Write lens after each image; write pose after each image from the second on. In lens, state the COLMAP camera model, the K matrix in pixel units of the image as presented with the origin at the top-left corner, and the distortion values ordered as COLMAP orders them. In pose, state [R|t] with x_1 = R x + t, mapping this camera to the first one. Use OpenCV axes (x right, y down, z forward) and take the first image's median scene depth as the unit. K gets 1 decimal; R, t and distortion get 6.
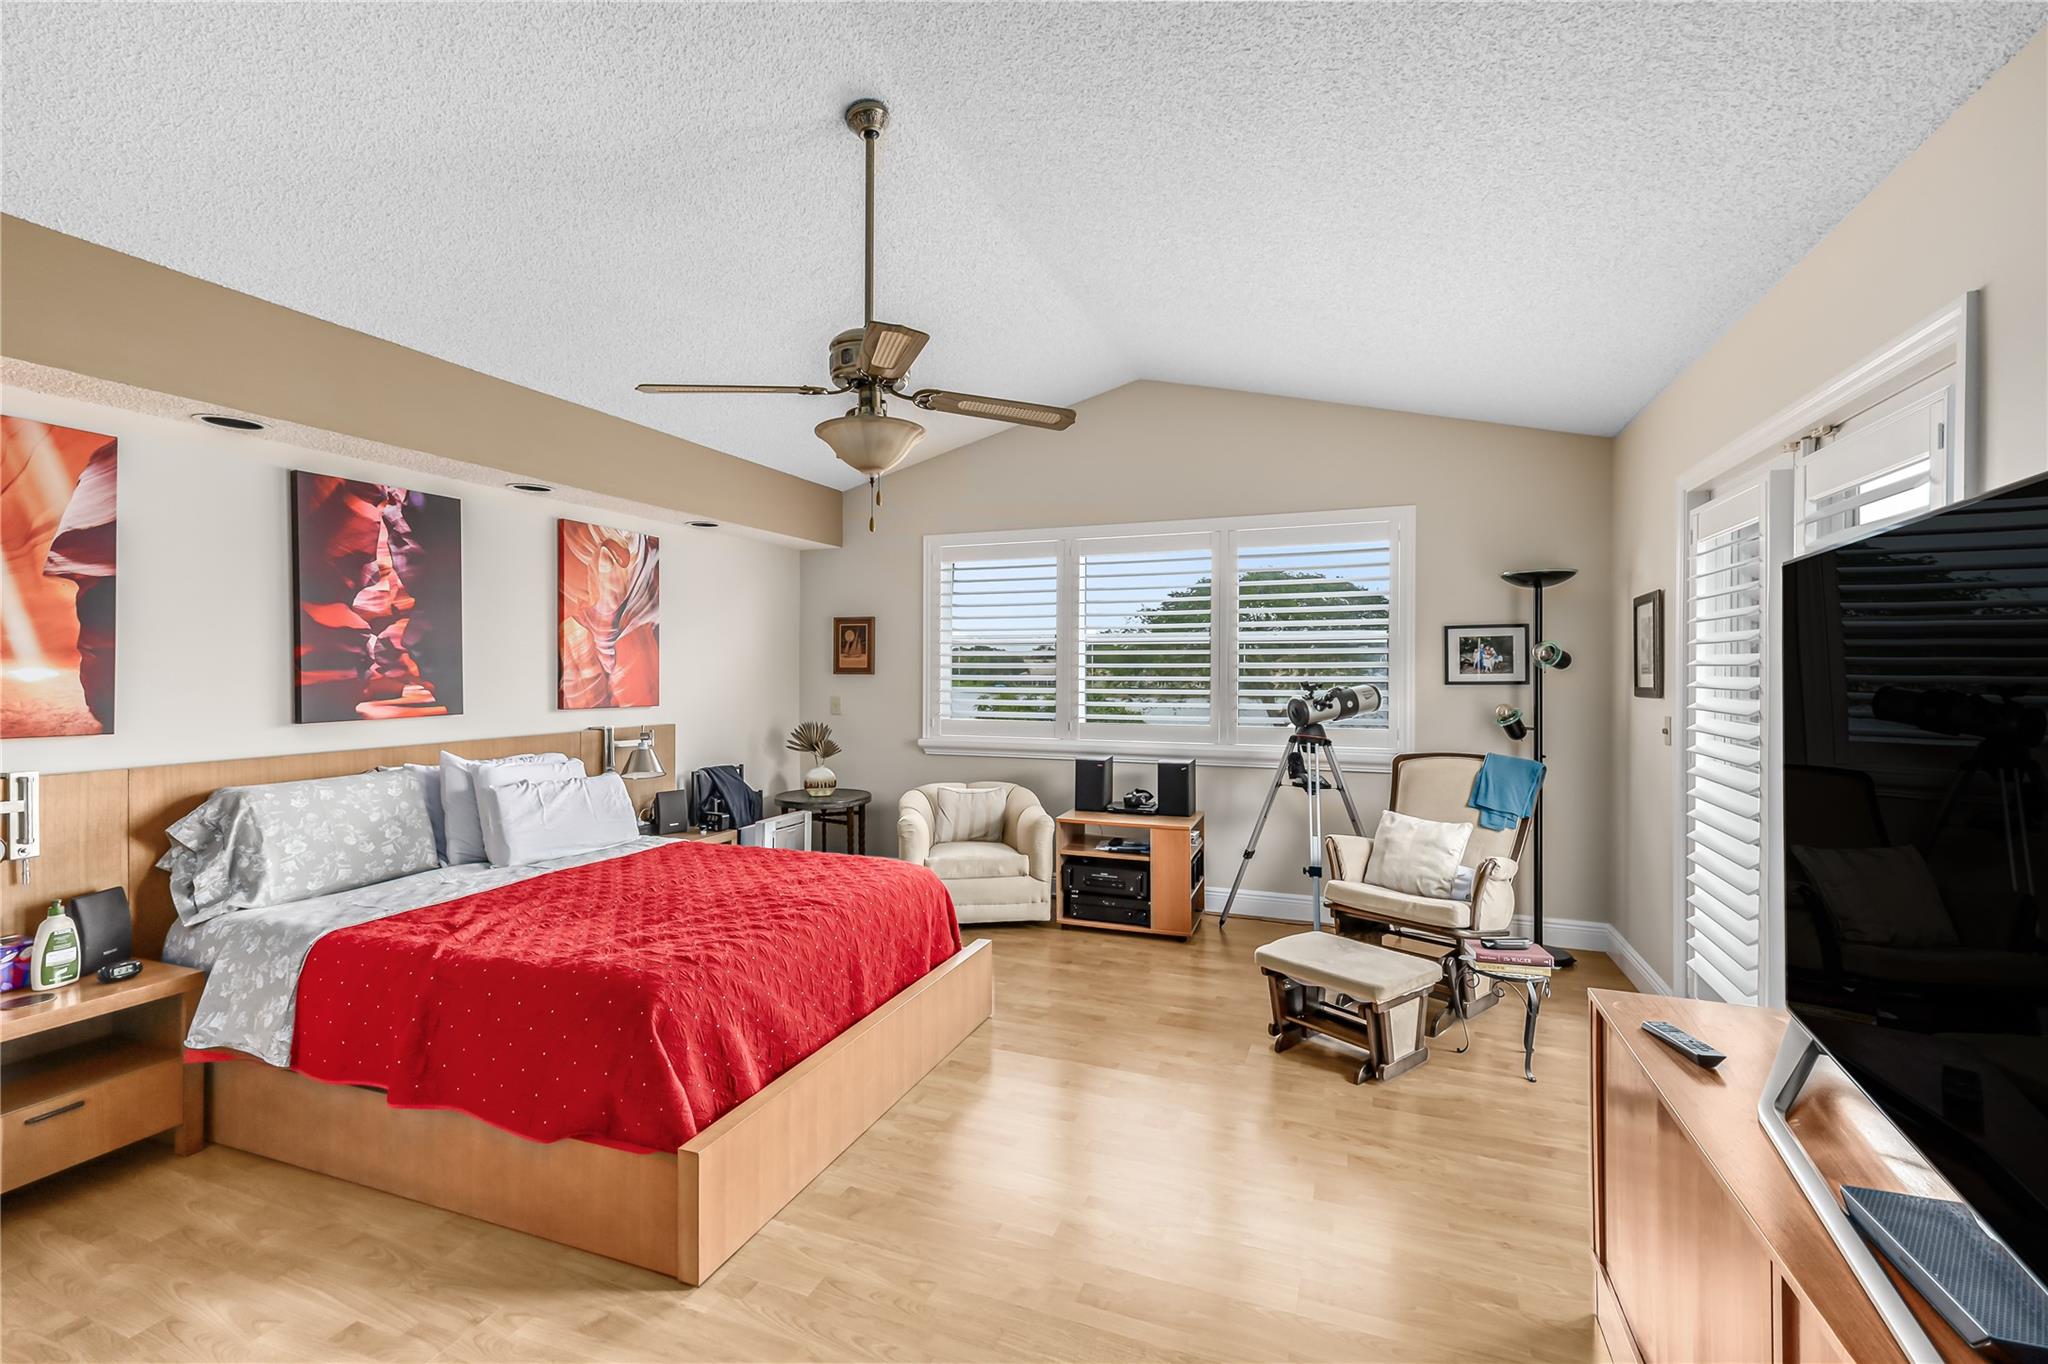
lens RADIAL K [[902.7, 0, 1030.6], [0, 902.7, 680.2], [0, 0, 1]] dist [-0.000680, 0.001819]
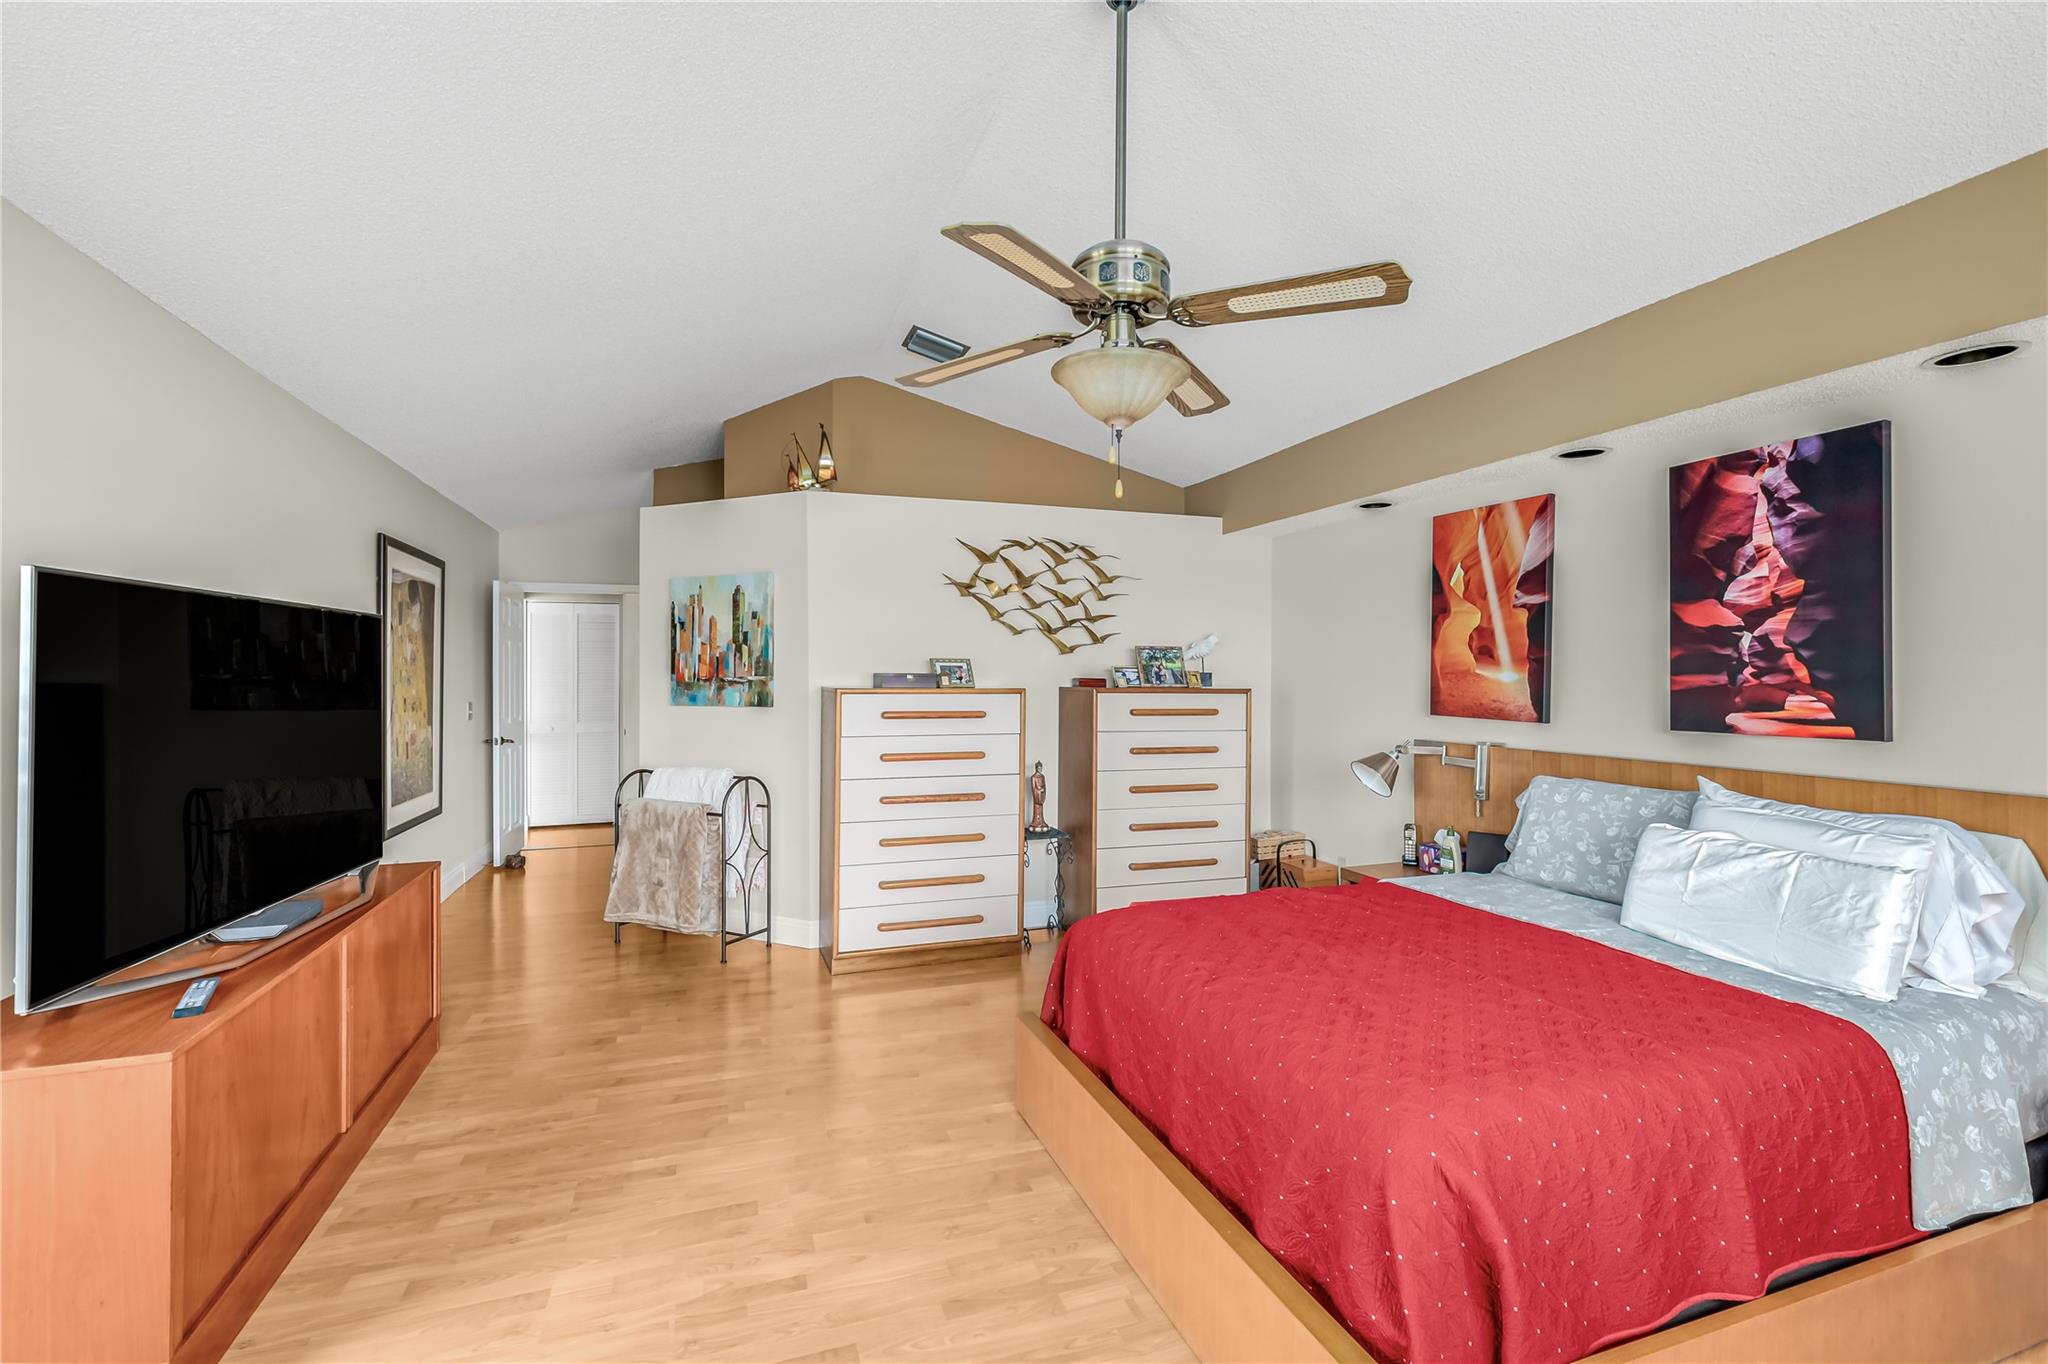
lens RADIAL K [[902.7, 0, 1026.6], [0, 902.7, 670.0], [0, 0, 1]] dist [-0.000680, 0.001819]
pose [[-0.758330, -0.001972, -0.651868, 0.304707], [-0.008611, 0.999938, 0.006993, -0.015304], [0.651814, 0.010917, -0.758300, 1.164637]]
